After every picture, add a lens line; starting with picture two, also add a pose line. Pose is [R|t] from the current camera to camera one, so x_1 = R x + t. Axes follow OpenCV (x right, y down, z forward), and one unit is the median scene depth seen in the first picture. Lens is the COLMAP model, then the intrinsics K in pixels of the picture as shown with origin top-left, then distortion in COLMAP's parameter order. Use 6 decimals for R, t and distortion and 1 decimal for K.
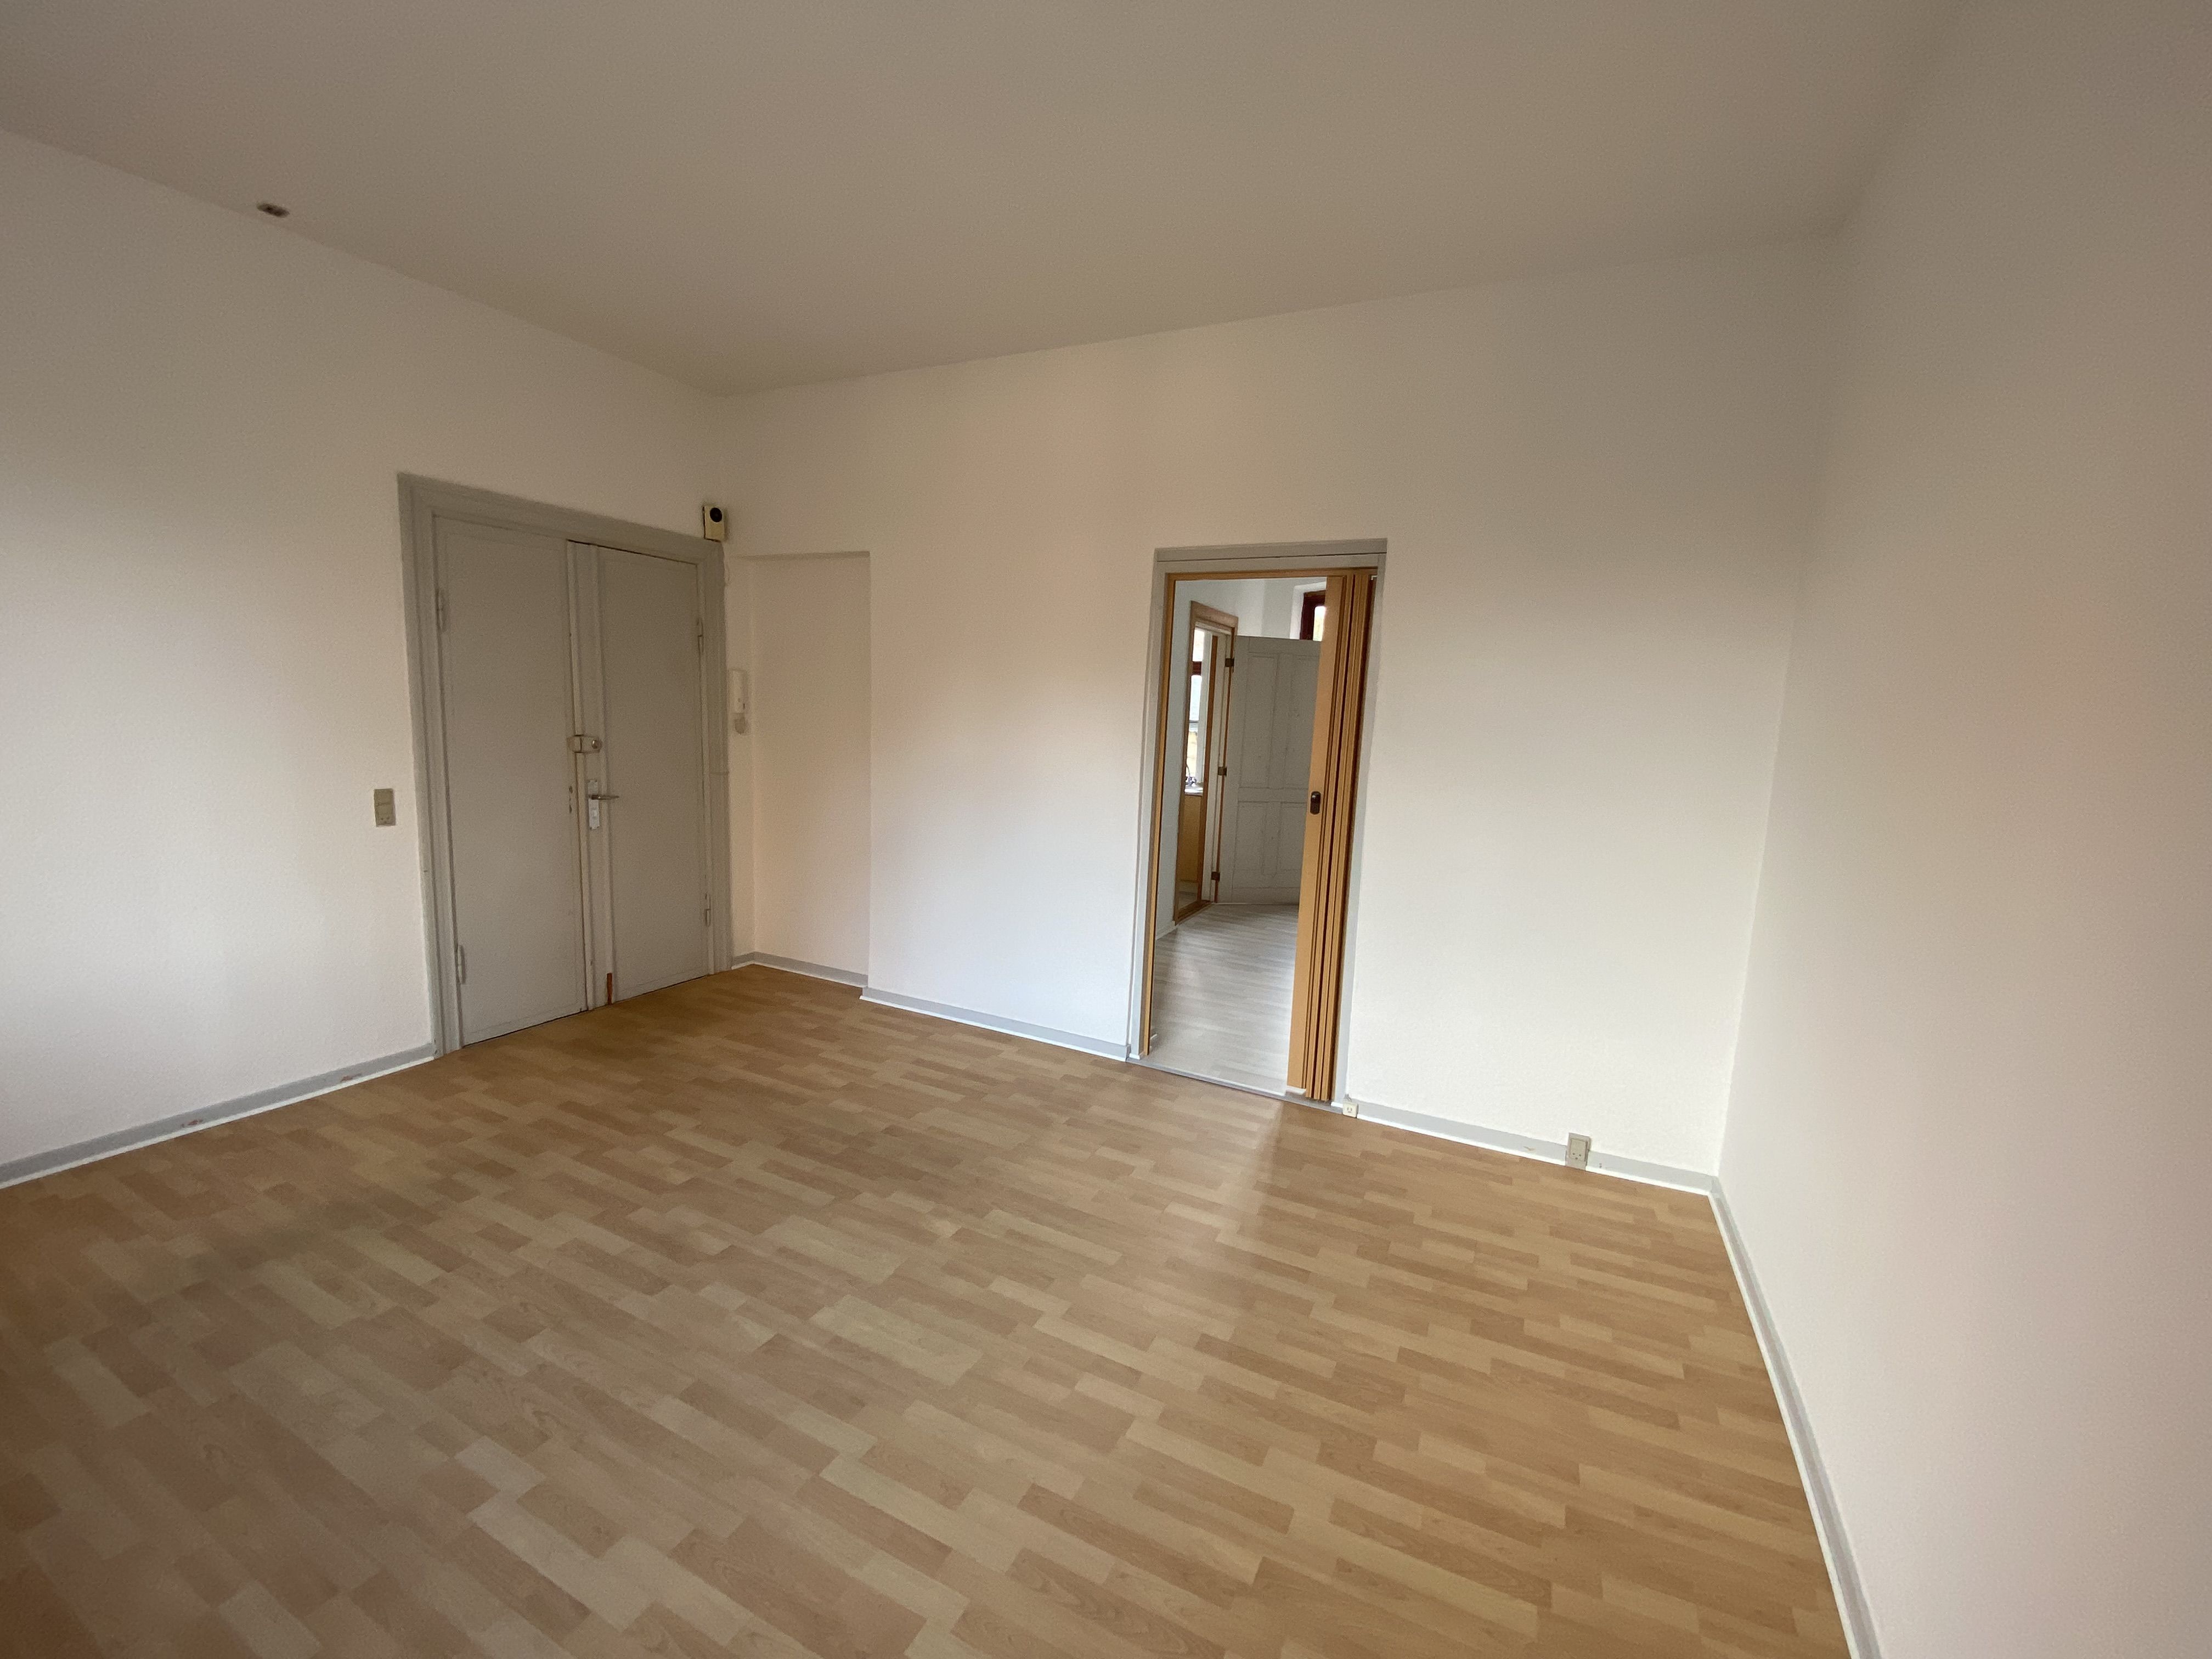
lens RADIAL K [[894.2, 0, 1113.7], [0, 894.2, 826.6], [0, 0, 1]] dist [-0.025479, -0.001431]
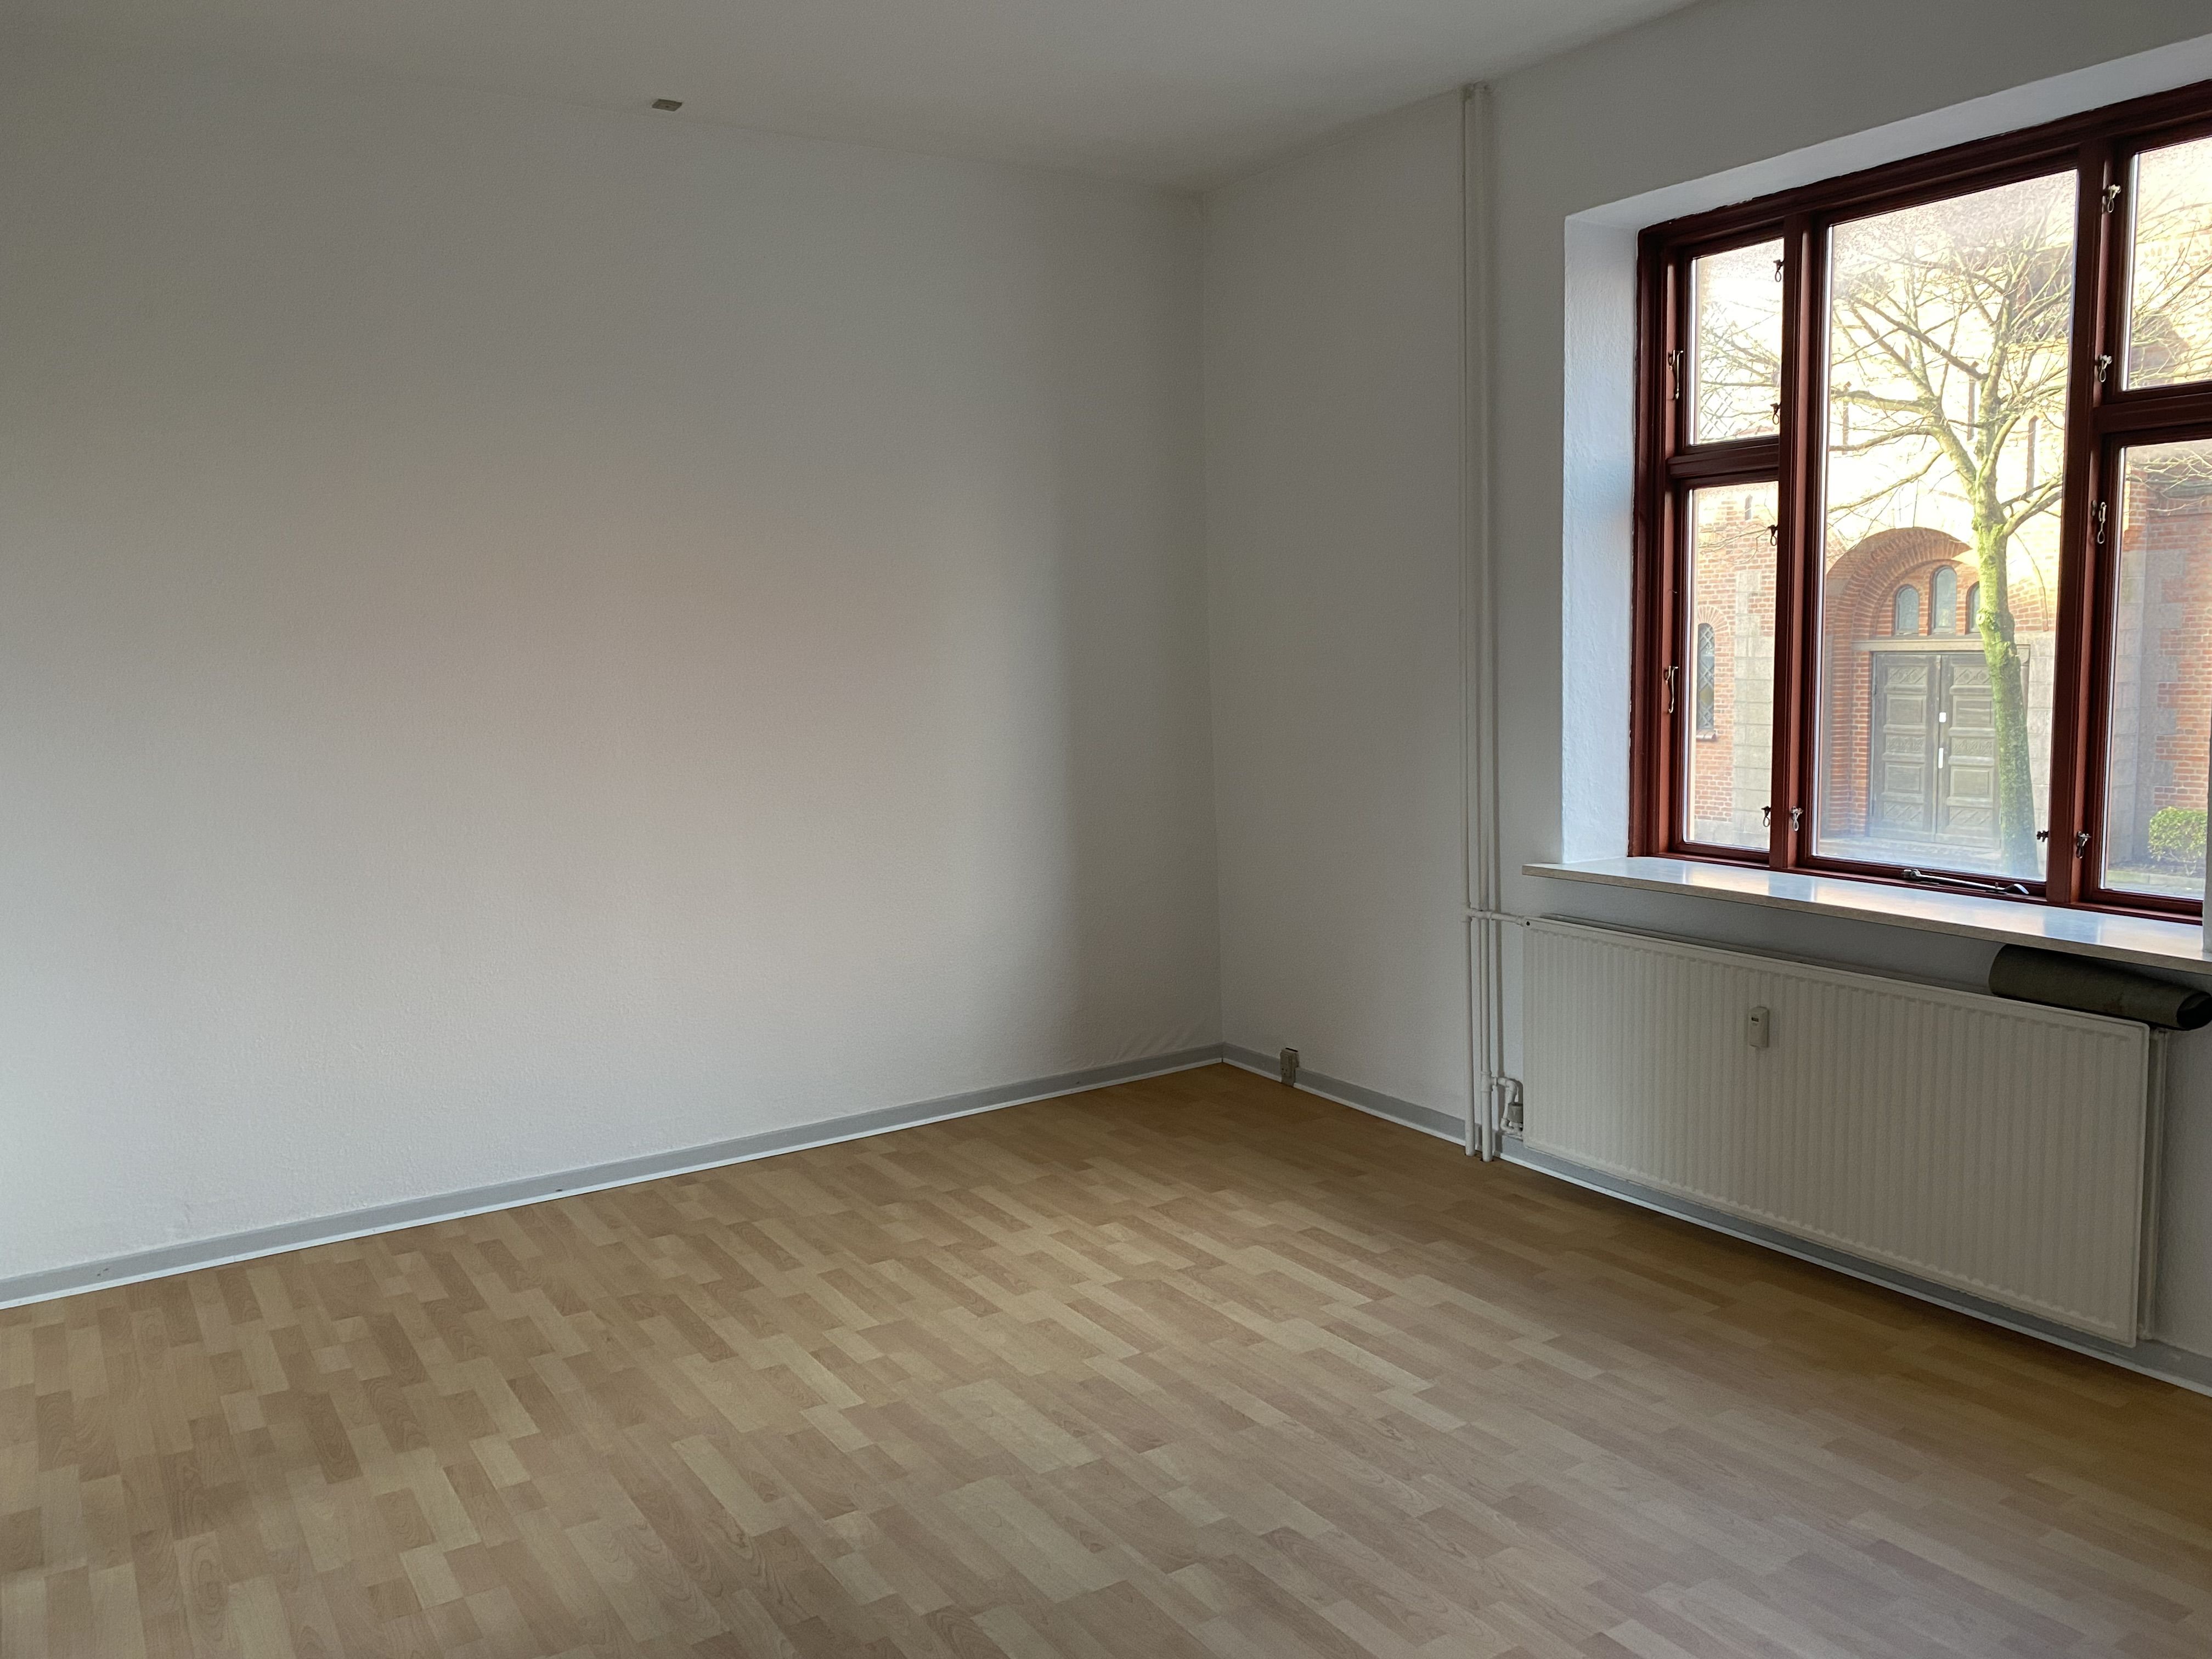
lens RADIAL K [[1690.7, 0, 1107.4], [0, 1690.7, 828.5], [0, 0, 1]] dist [0.000507, 0.001973]
pose [[-0.851592, -0.091165, 0.516217, -1.066004], [0.056111, 0.963251, 0.262677, -0.356271], [-0.521194, 0.252659, -0.815181, 2.068294]]
